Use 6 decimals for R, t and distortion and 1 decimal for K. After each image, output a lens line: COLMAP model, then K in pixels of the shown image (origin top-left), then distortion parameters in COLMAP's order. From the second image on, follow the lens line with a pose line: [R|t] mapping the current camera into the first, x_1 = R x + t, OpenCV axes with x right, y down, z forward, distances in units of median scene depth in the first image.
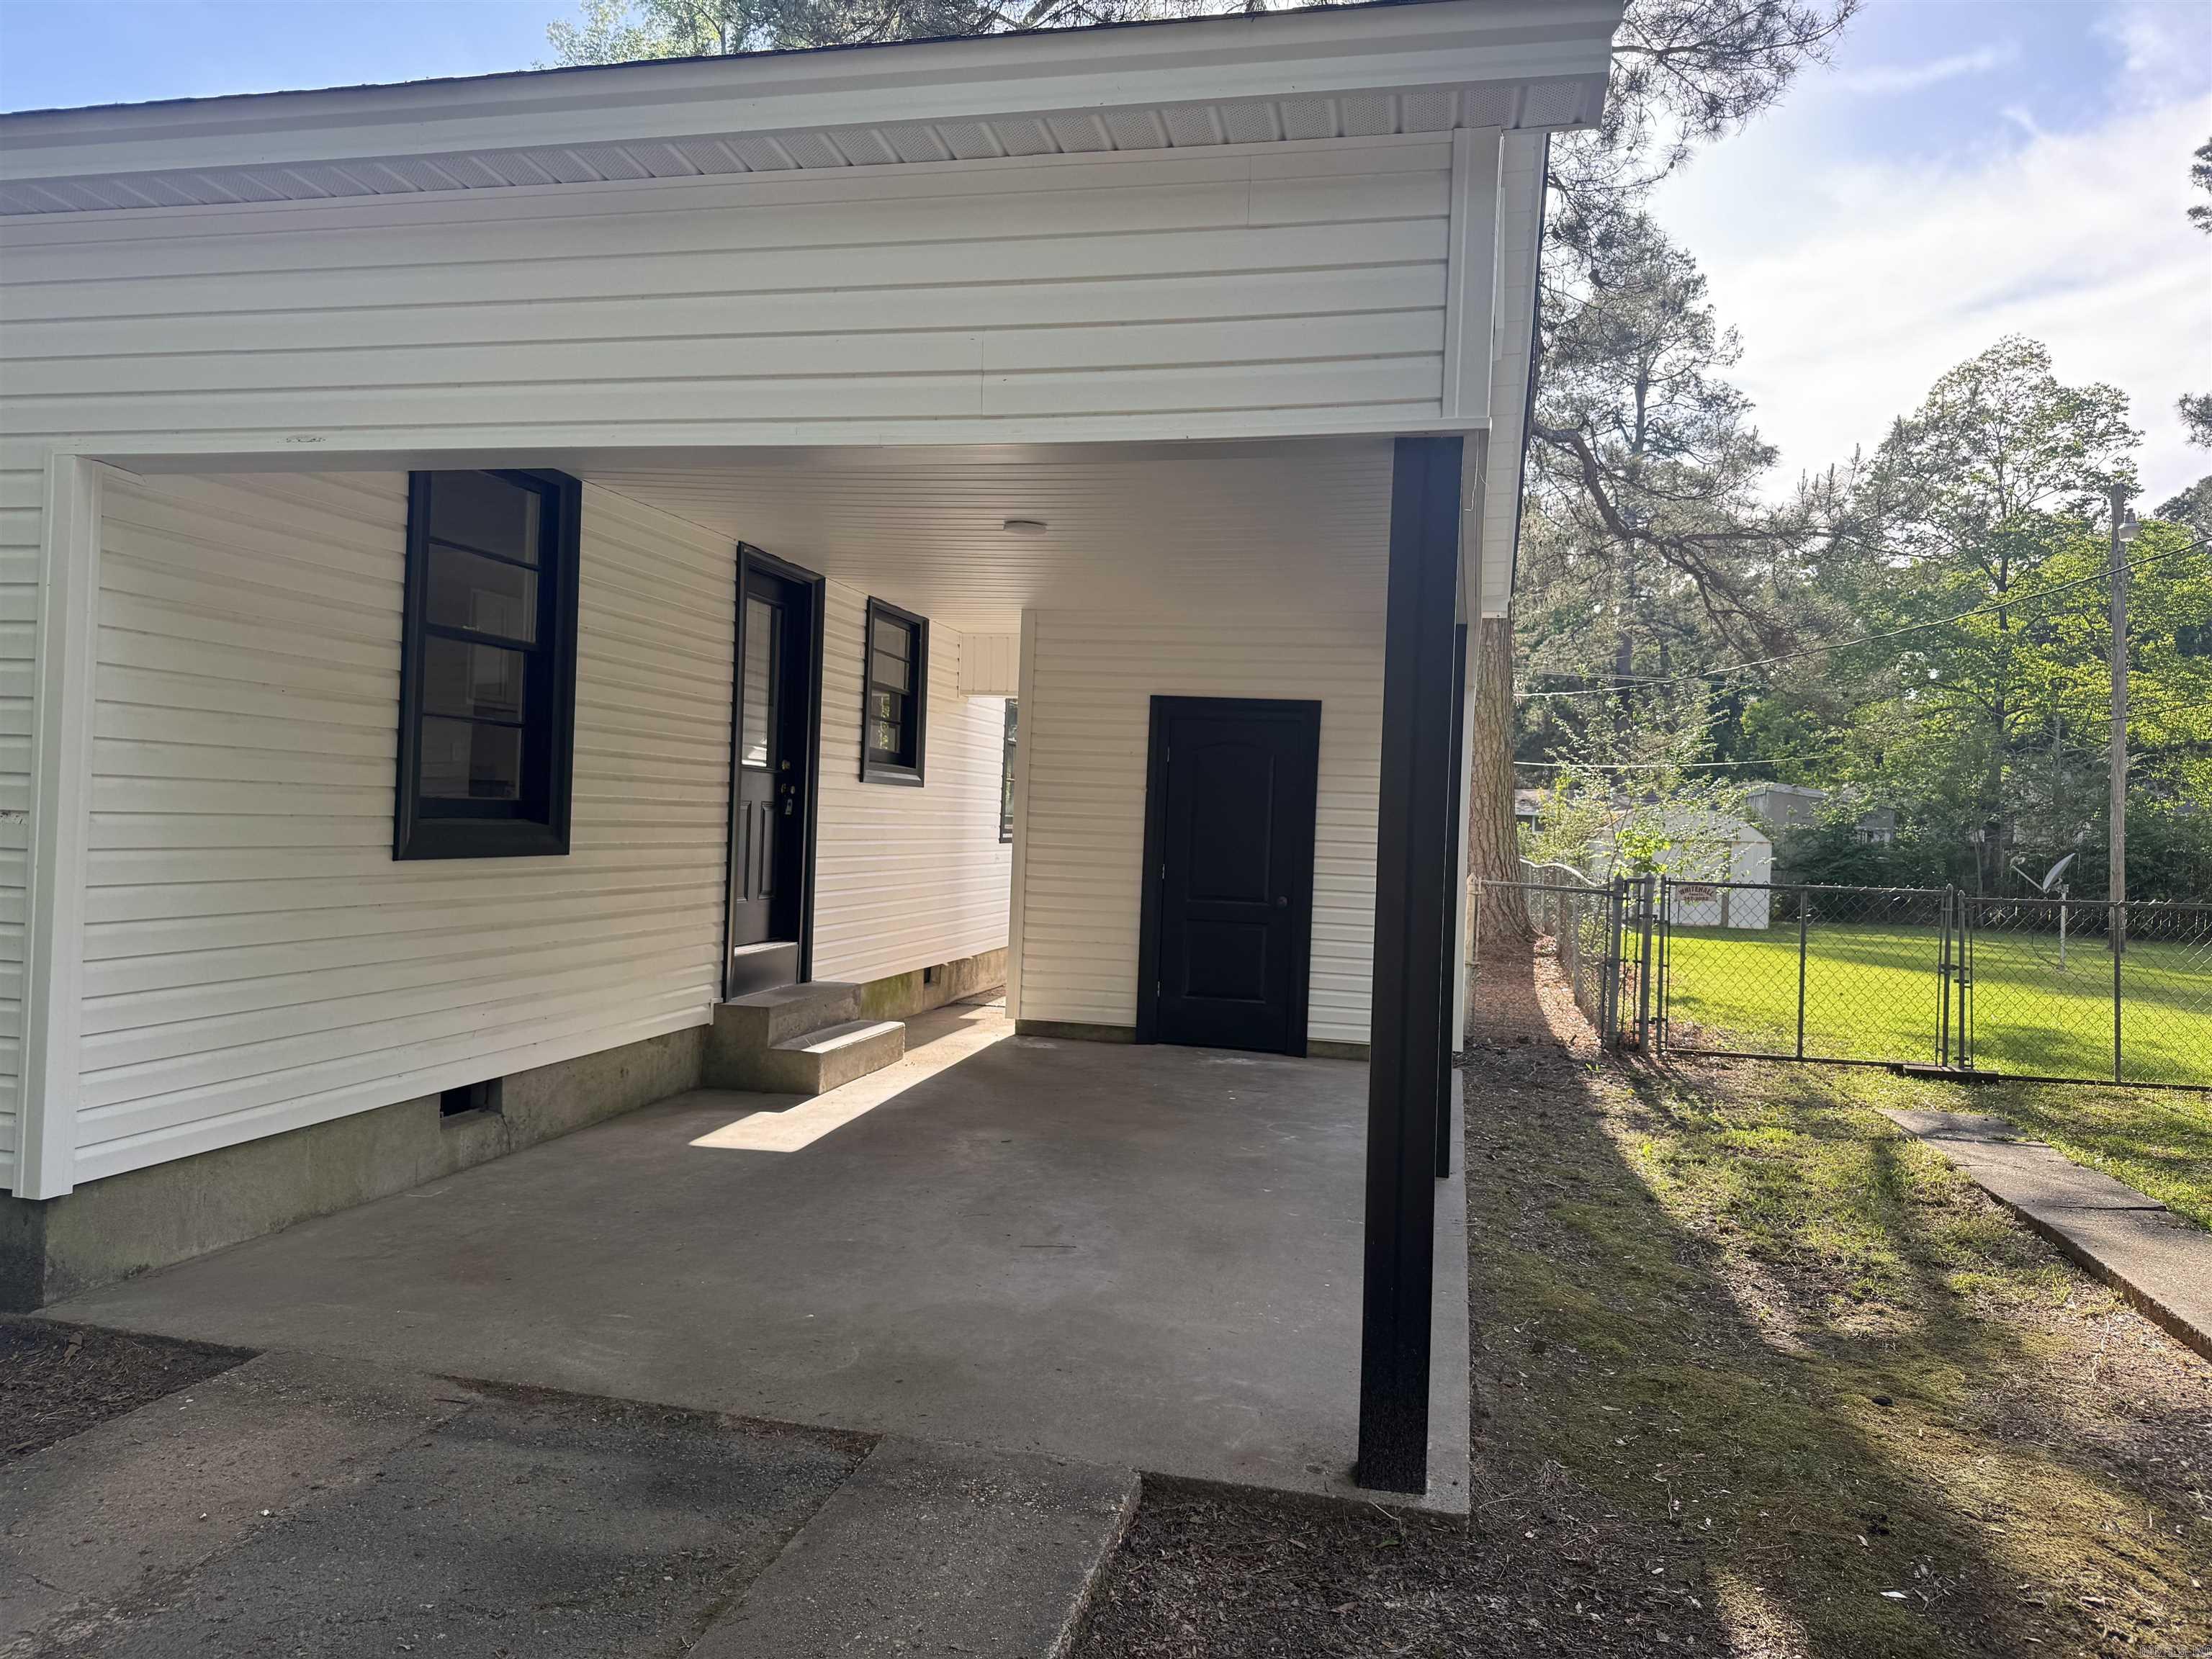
lens RADIAL K [[1593.4, 0, 1108.1], [0, 1593.4, 801.8], [0, 0, 1]] dist [0.084303, -0.145262]
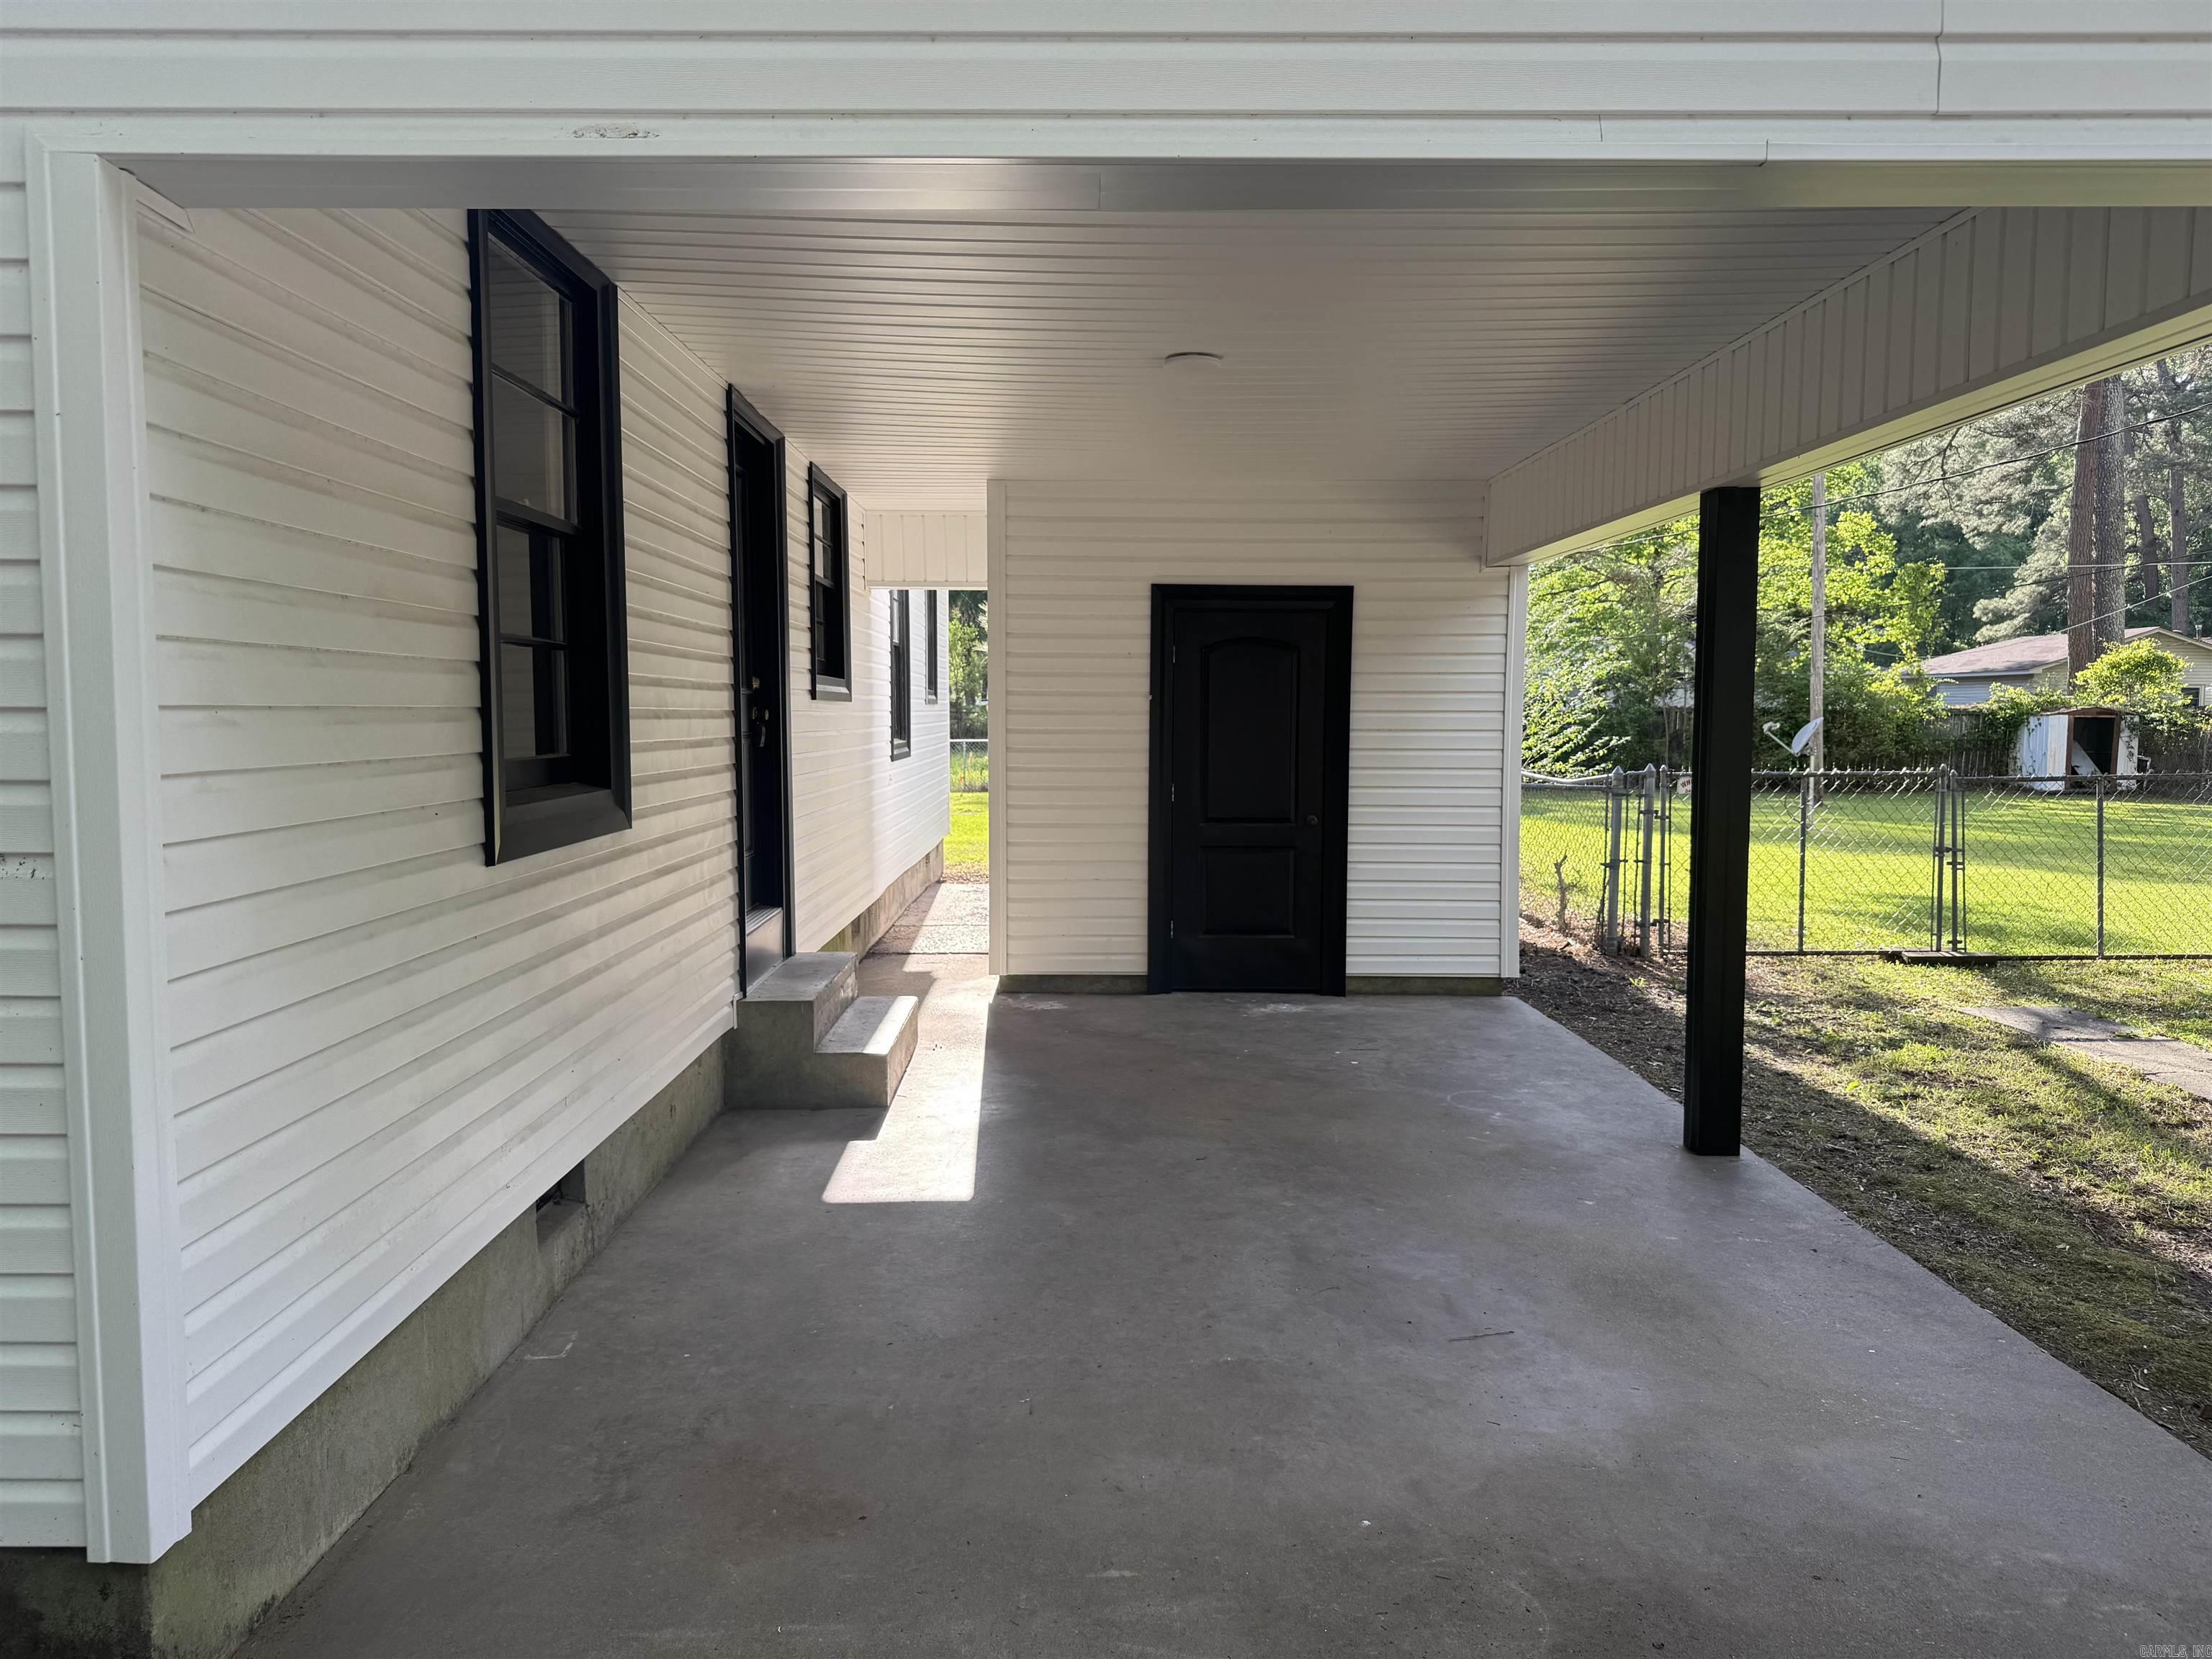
lens RADIAL K [[1601.3, 0, 1106.0], [0, 1601.3, 829.5], [0, 0, 1]] dist [0.068184, -0.118229]
pose [[0.973065, -0.053180, 0.224314, -0.202175], [0.033150, 0.995194, 0.092138, -0.017363], [-0.228136, -0.082220, 0.970151, 0.184070]]
